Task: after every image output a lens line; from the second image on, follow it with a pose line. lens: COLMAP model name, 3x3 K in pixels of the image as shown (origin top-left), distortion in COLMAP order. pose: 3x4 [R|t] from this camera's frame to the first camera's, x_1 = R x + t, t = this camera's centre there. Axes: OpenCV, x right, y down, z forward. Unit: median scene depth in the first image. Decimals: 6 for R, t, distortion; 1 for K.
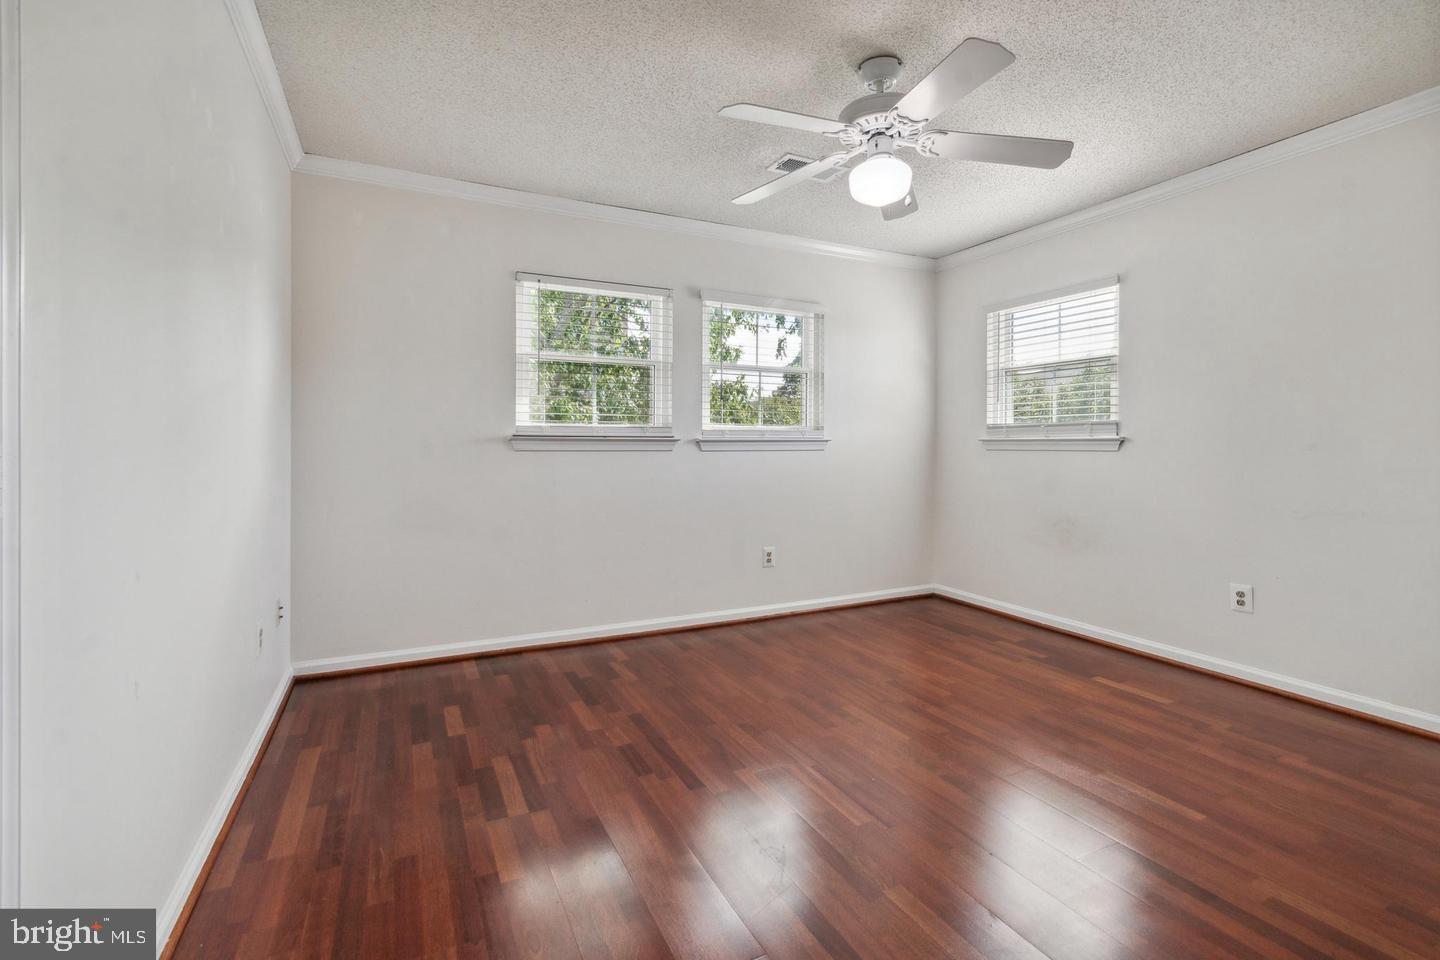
lens RADIAL K [[653.7, 0, 718.7], [0, 653.7, 447.6], [0, 0, 1]] dist [0.013242, 0.000412]
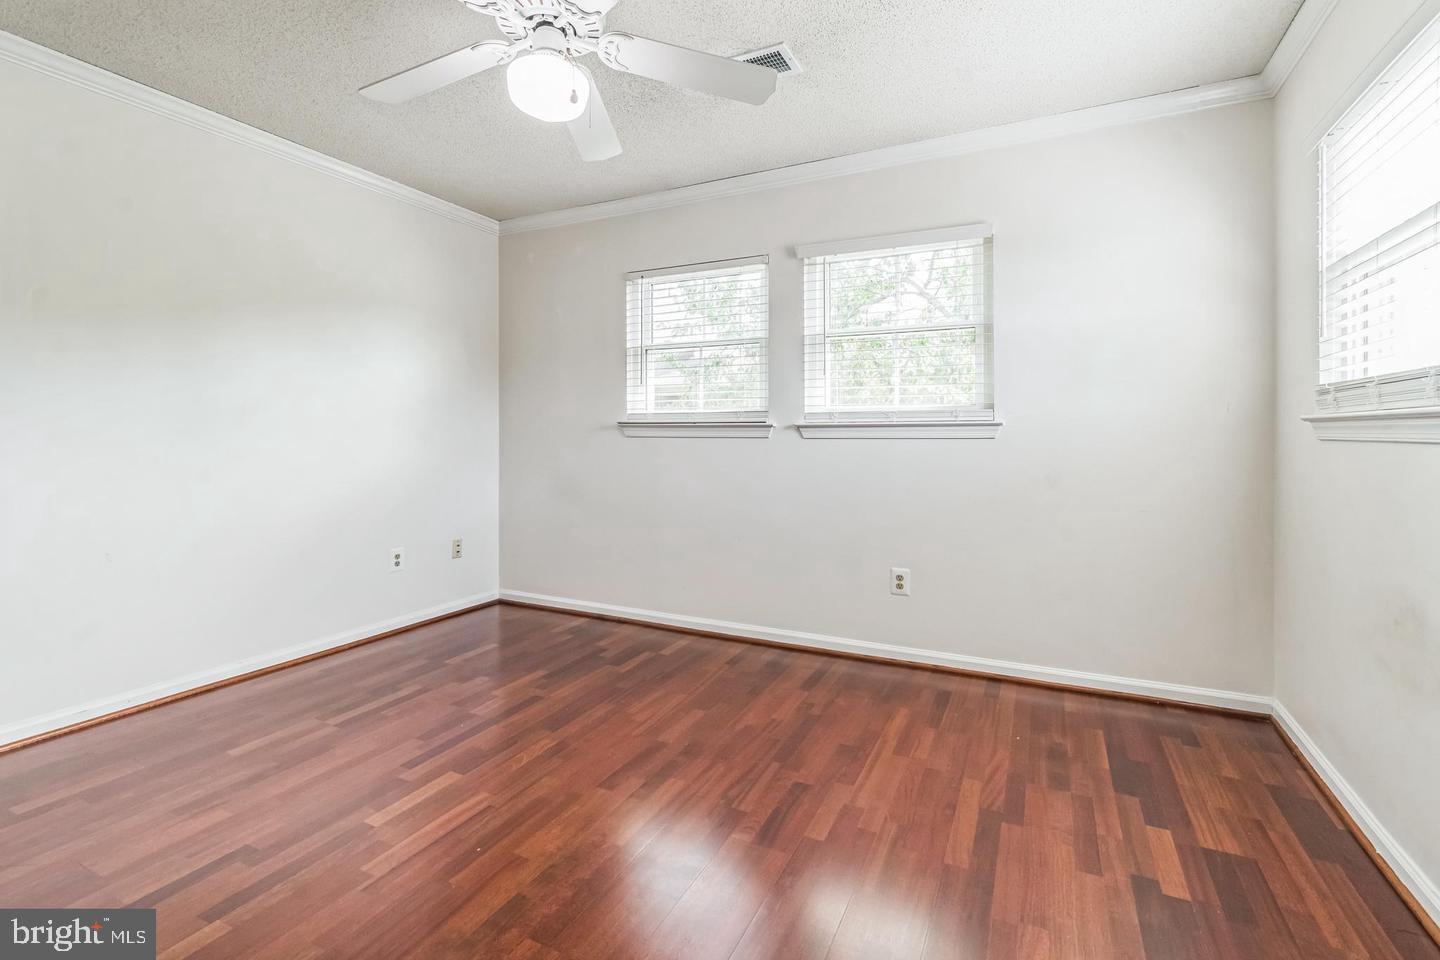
lens RADIAL K [[653.7, 0, 721.1], [0, 653.7, 432.8], [0, 0, 1]] dist [0.013242, 0.000412]
pose [[0.608842, -0.002536, -0.793288, 0.623120], [-0.001042, 0.999991, -0.003996, 0.001793], [0.793291, 0.003259, 0.608834, 0.441384]]
